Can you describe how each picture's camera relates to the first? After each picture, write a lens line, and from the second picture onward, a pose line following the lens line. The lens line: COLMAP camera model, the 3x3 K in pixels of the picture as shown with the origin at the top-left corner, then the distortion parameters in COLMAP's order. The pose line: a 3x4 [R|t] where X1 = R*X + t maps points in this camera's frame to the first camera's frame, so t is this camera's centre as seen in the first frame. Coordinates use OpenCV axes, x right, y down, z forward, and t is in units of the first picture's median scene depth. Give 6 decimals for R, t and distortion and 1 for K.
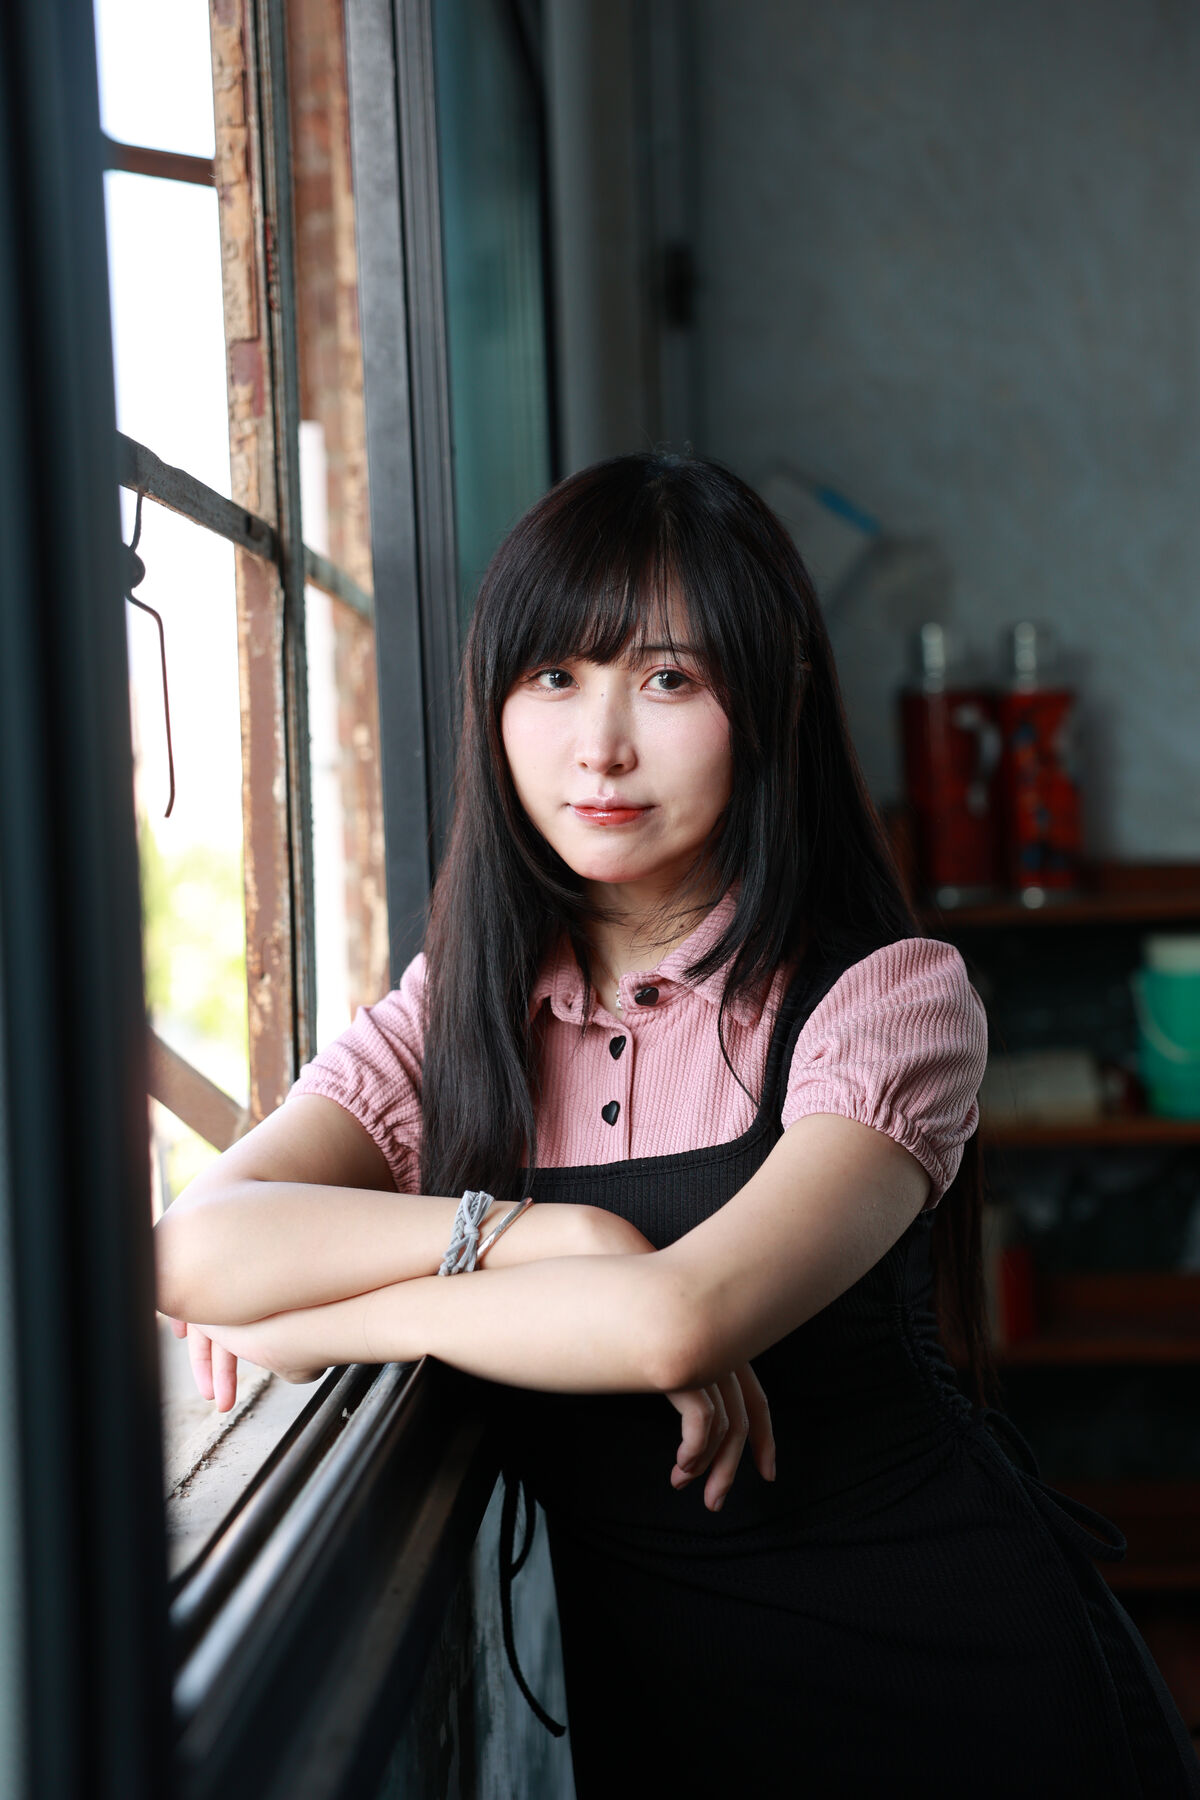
lens RADIAL K [[2973.6, 0, 600.0], [0, 2973.6, 900.0], [0, 0, 1]] dist [0.198378, -0.097198]
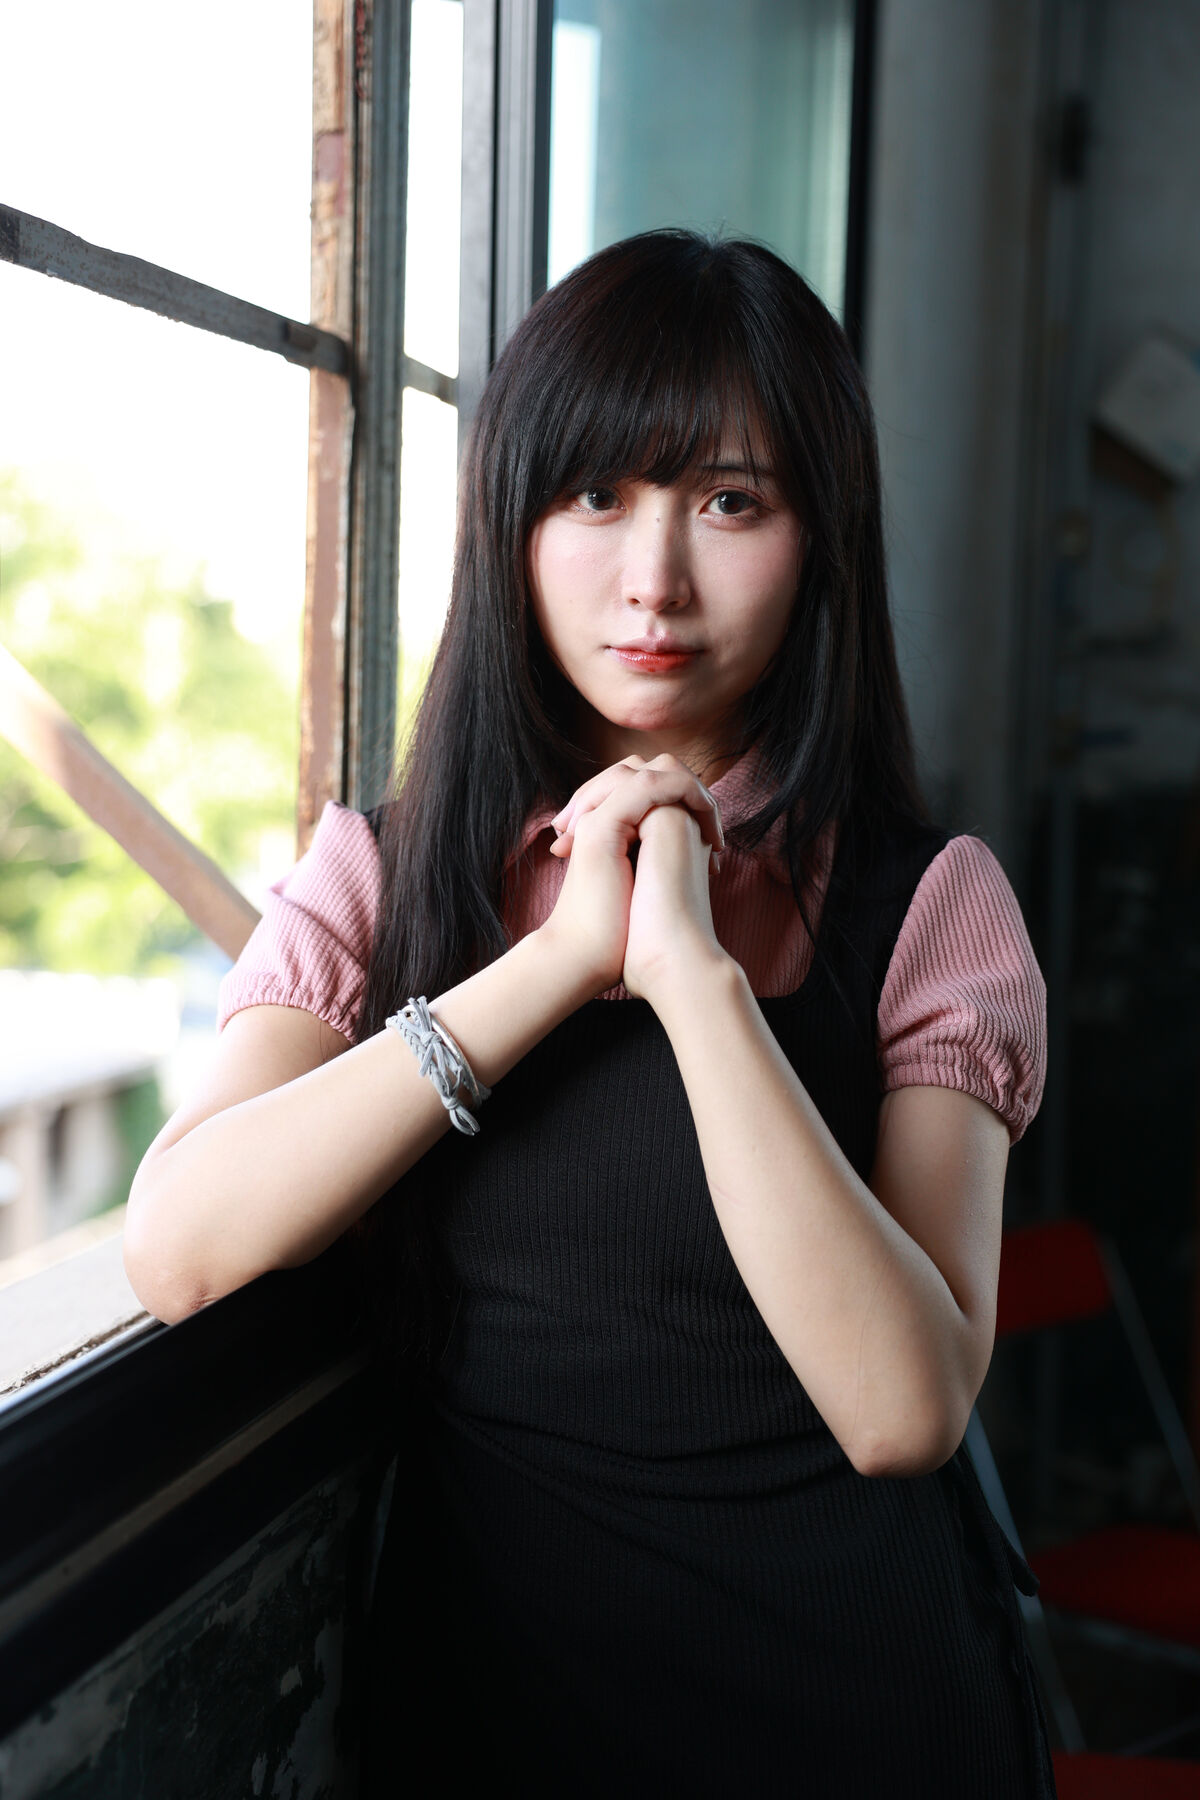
lens RADIAL K [[2596.7, 0, 600.0], [0, 2596.7, 900.0], [0, 0, 1]] dist [0.166816, -0.159159]
pose [[0.975972, 0.083606, -0.201217, 0.144863], [-0.070282, 0.994890, 0.072487, -0.016161], [0.206249, -0.056603, 0.976861, 0.212443]]
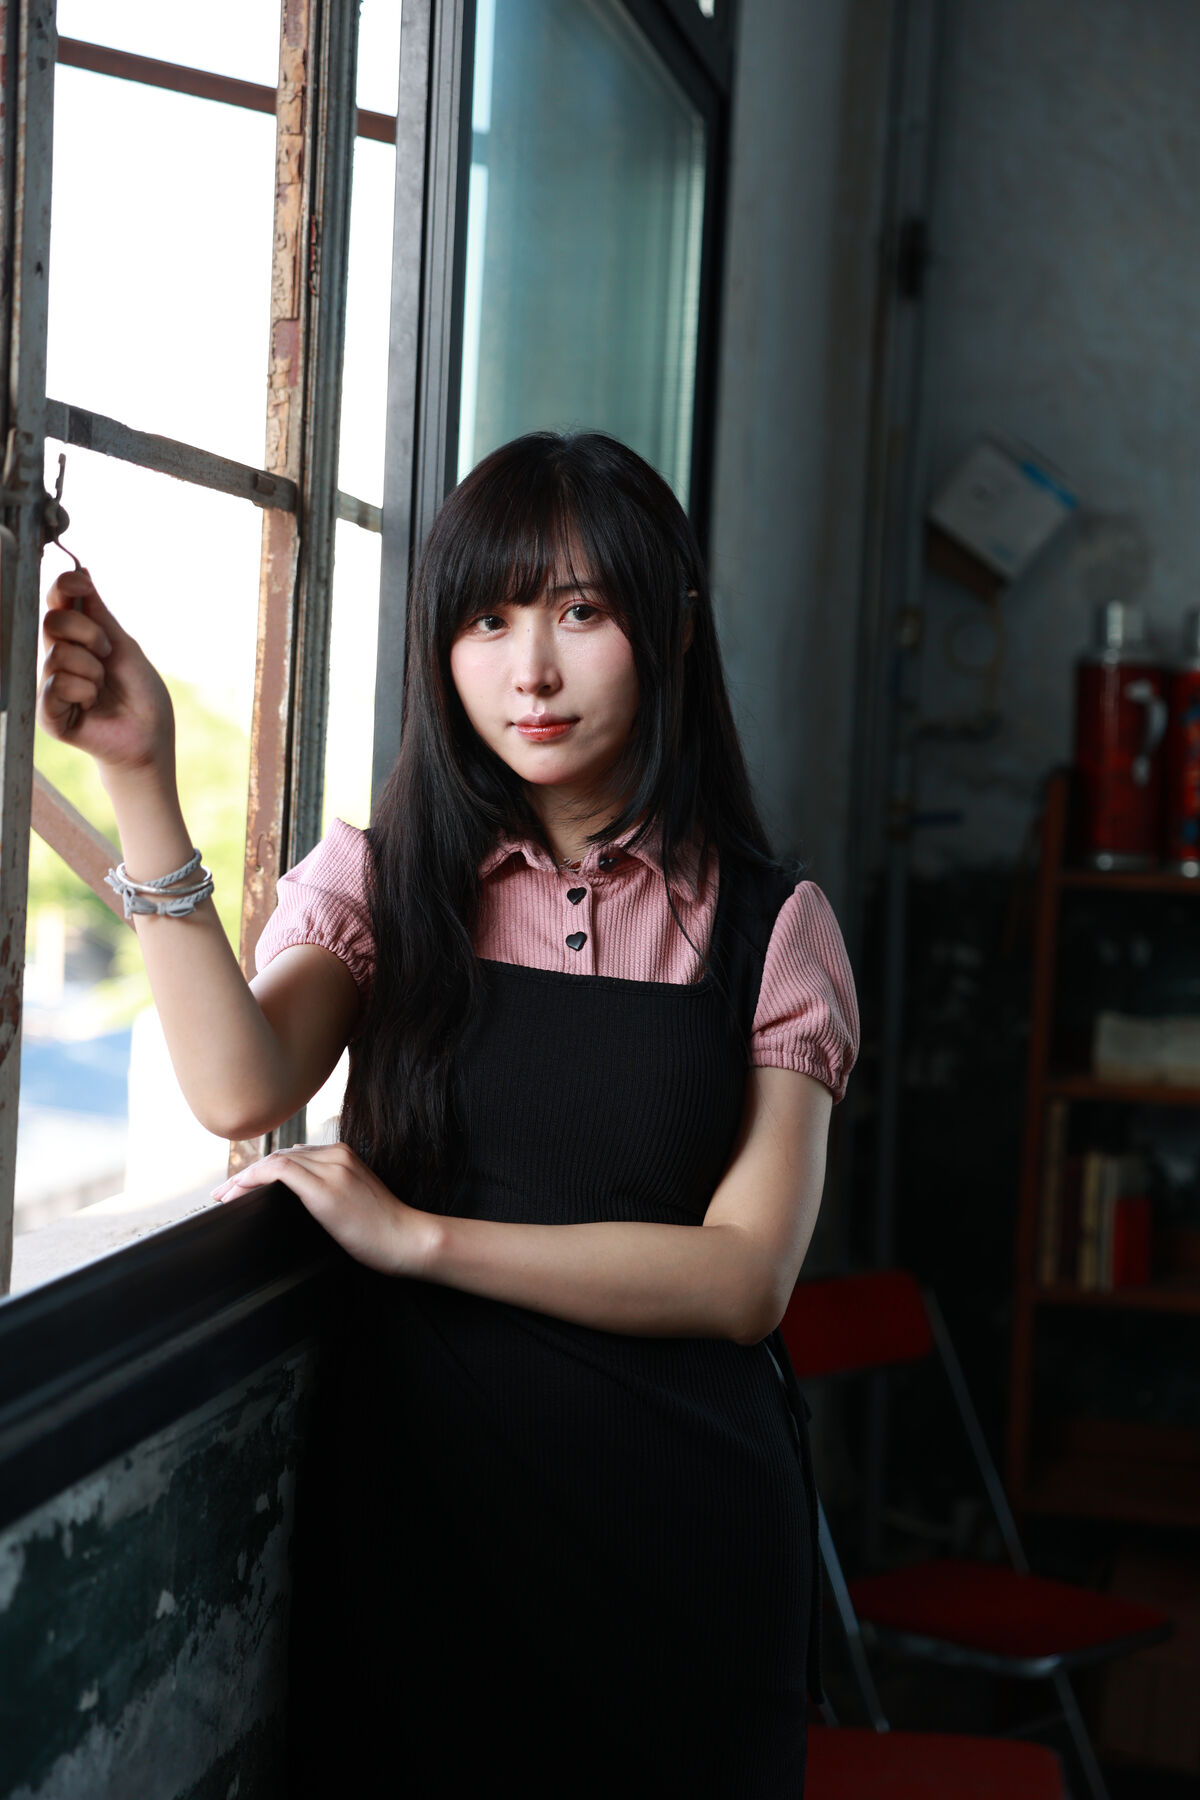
lens RADIAL K [[2975.7, 0, 600.0], [0, 2975.7, 900.0], [0, 0, 1]] dist [0.185205, 0.011549]
pose [[0.985184, 0.094081, -0.143392, 0.187938], [-0.090175, 0.995362, 0.033514, -0.013198], [0.145880, -0.020087, 0.989098, -0.133247]]
